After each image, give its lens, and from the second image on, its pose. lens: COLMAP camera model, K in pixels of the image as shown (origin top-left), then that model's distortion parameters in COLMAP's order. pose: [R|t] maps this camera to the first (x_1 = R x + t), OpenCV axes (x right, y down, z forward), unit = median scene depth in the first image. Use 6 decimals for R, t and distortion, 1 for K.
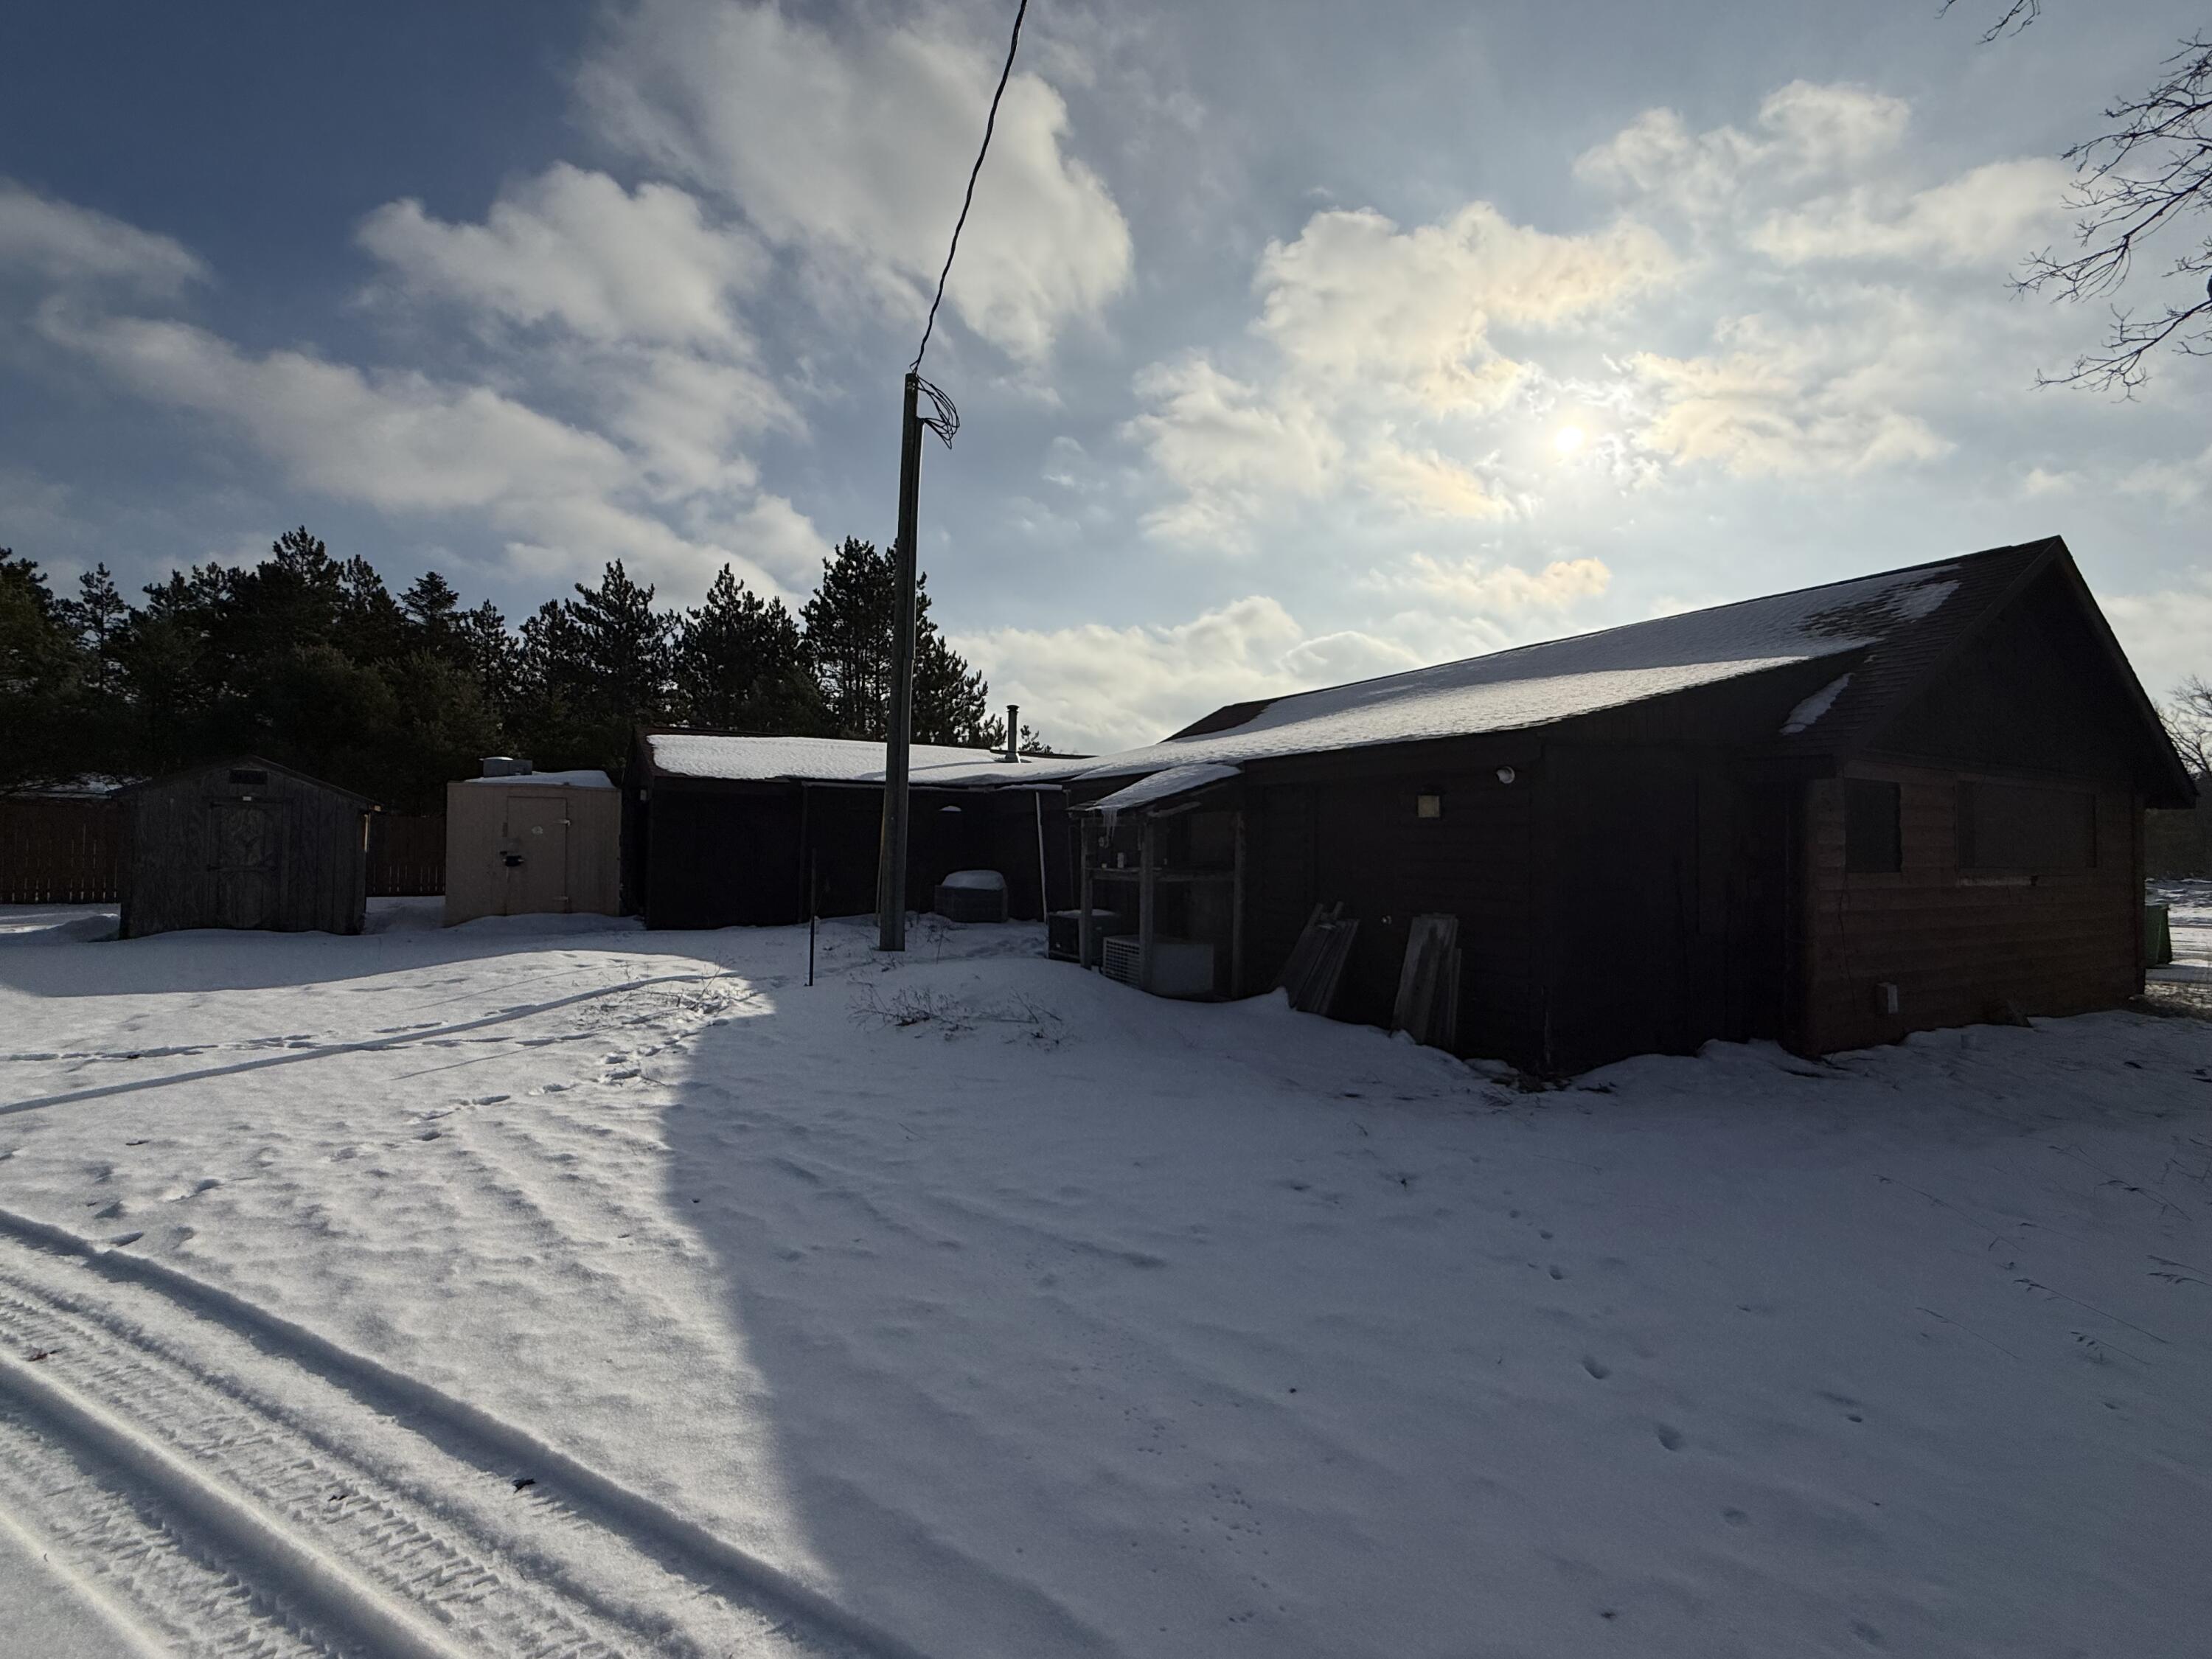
lens RADIAL K [[908.6, 0, 1106.0], [0, 908.6, 829.5], [0, 0, 1]] dist [-0.014933, 0.000555]
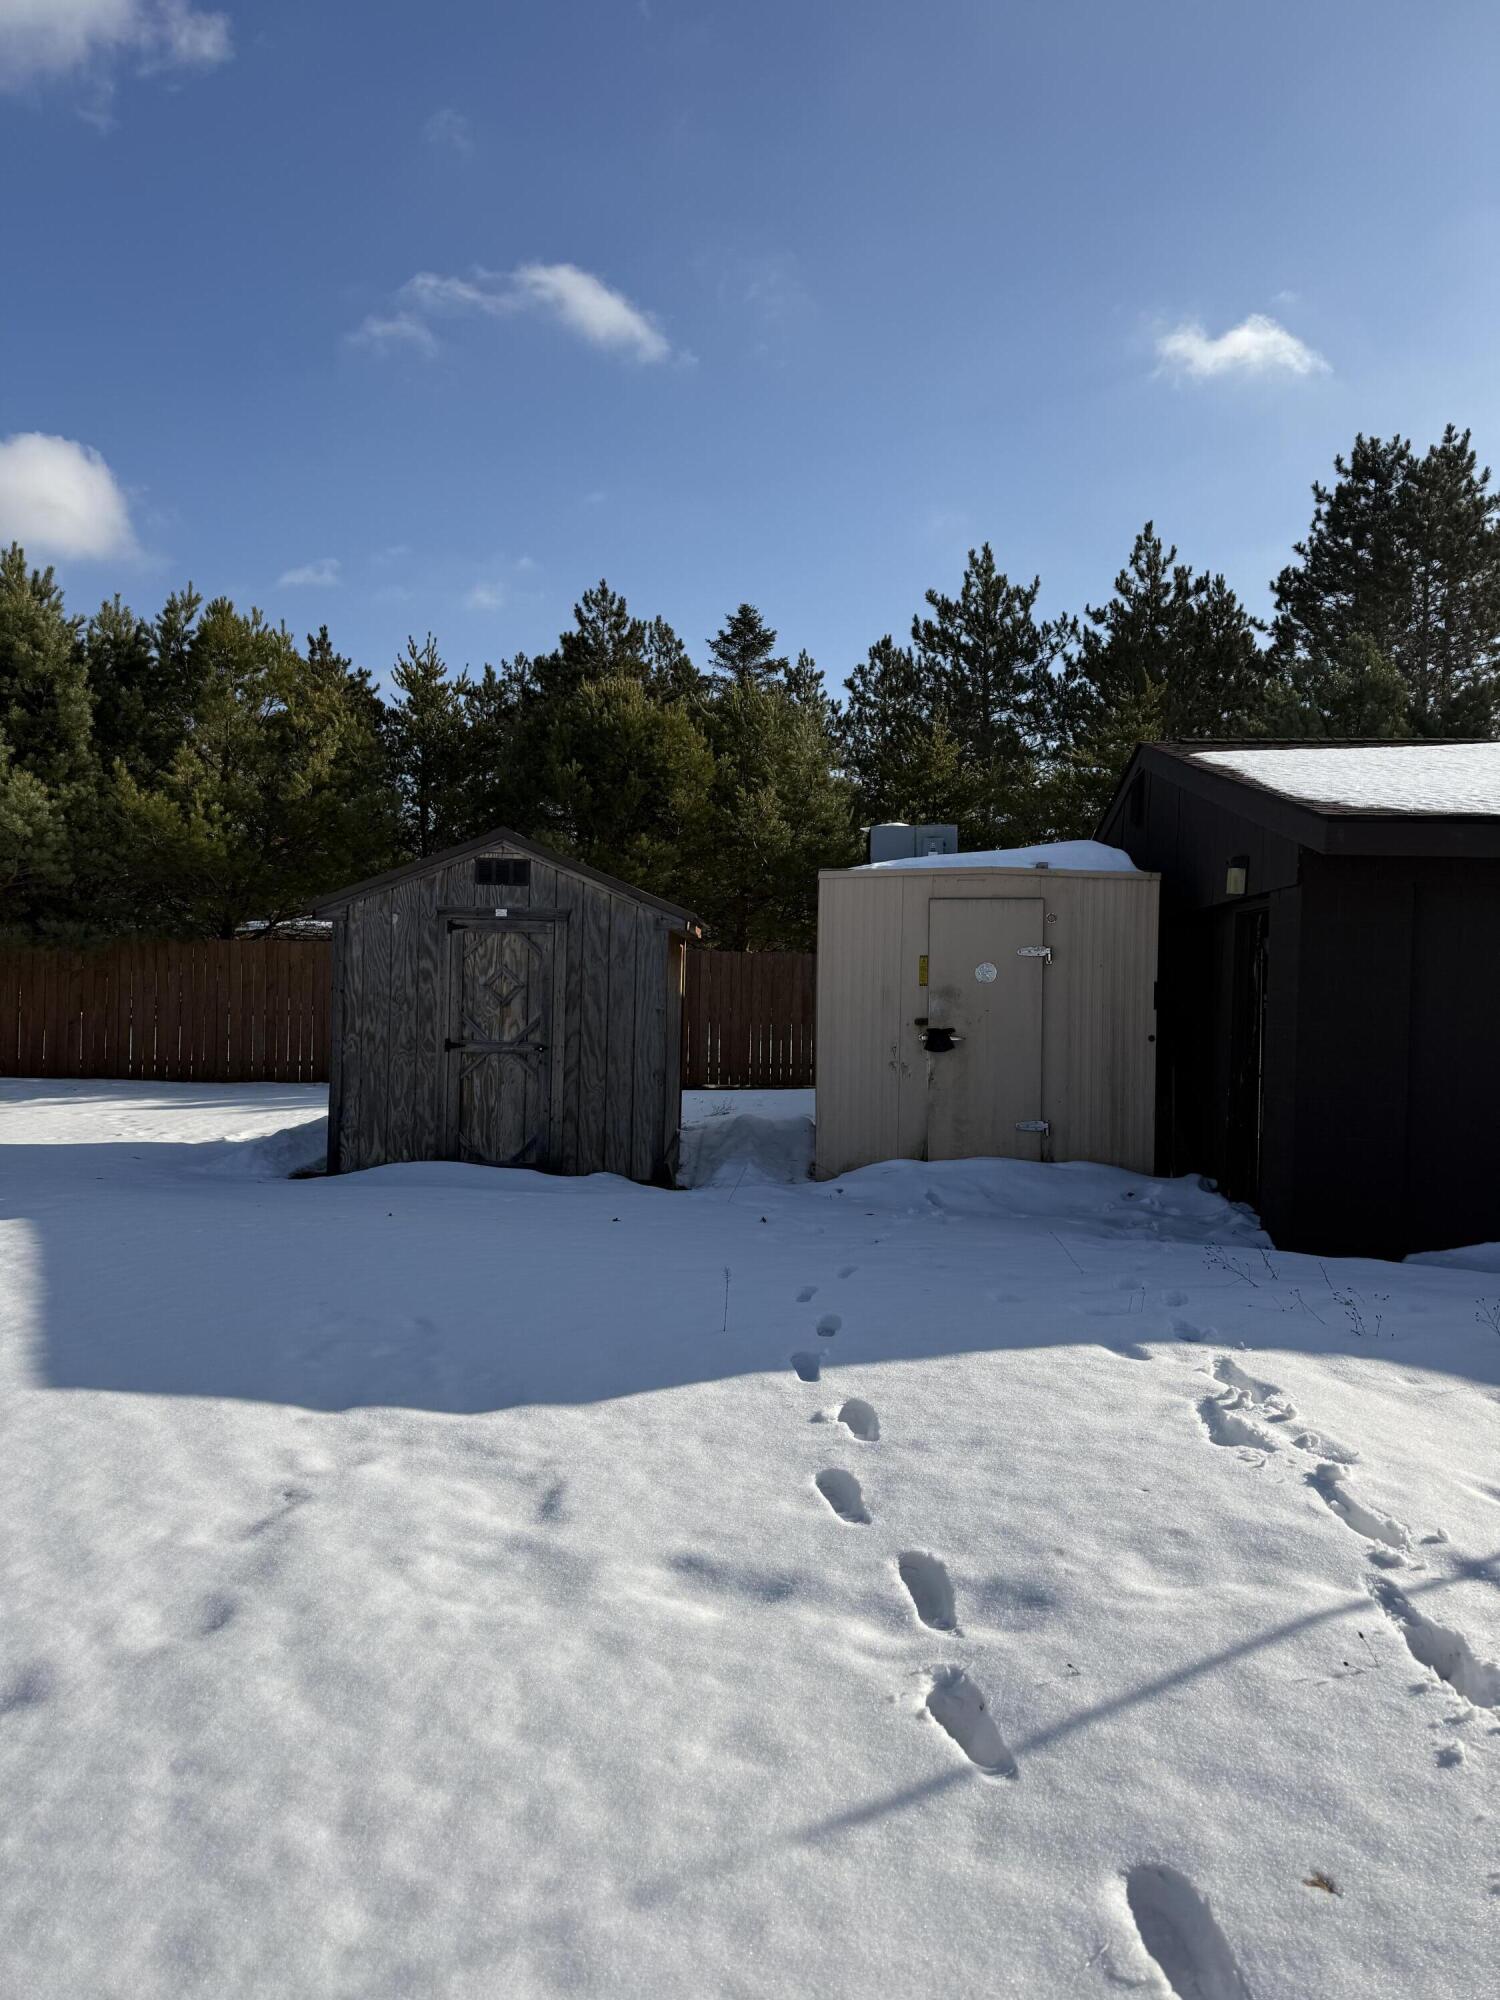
lens RADIAL K [[1399.2, 0, 750.0], [0, 1399.2, 1000.0], [0, 0, 1]] dist [0.002798, 0.001187]
pose [[0.807421, 0.006915, -0.589935, -0.095729], [0.004275, 0.999837, 0.017570, 0.000689], [0.589960, -0.016708, 0.807259, 0.113278]]
